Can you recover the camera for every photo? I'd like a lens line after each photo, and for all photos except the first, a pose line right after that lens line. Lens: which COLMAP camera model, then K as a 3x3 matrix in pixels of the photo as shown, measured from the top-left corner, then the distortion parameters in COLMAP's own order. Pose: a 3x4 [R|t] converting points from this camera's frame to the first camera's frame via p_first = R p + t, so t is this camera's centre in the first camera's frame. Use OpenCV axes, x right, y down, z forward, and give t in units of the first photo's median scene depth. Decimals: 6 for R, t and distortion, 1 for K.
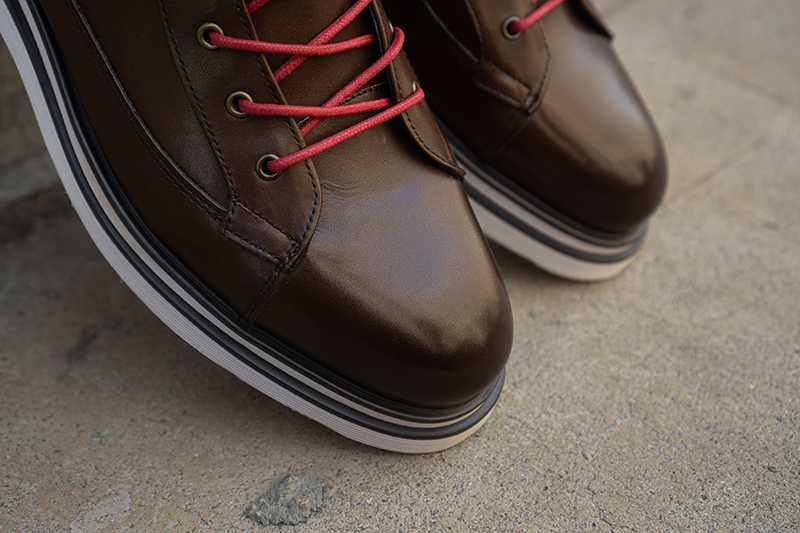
lens RADIAL K [[1202.8, 0, 399.1], [0, 1202.8, 263.4], [0, 0, 1]] dist [0.205649, 0.000000]
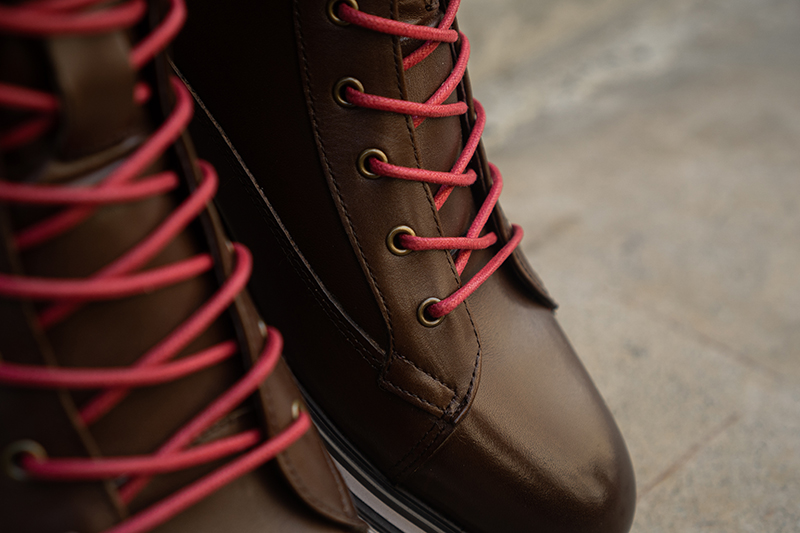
lens RADIAL K [[1202.8, 0, 401.0], [0, 1202.8, 271.5], [0, 0, 1]] dist [0.205649, 0.000000]
pose [[0.996587, 0.003749, 0.082467, 0.013917], [0.005656, 0.993521, -0.113512, -0.133244], [-0.082358, 0.113590, 0.990108, 0.266070]]
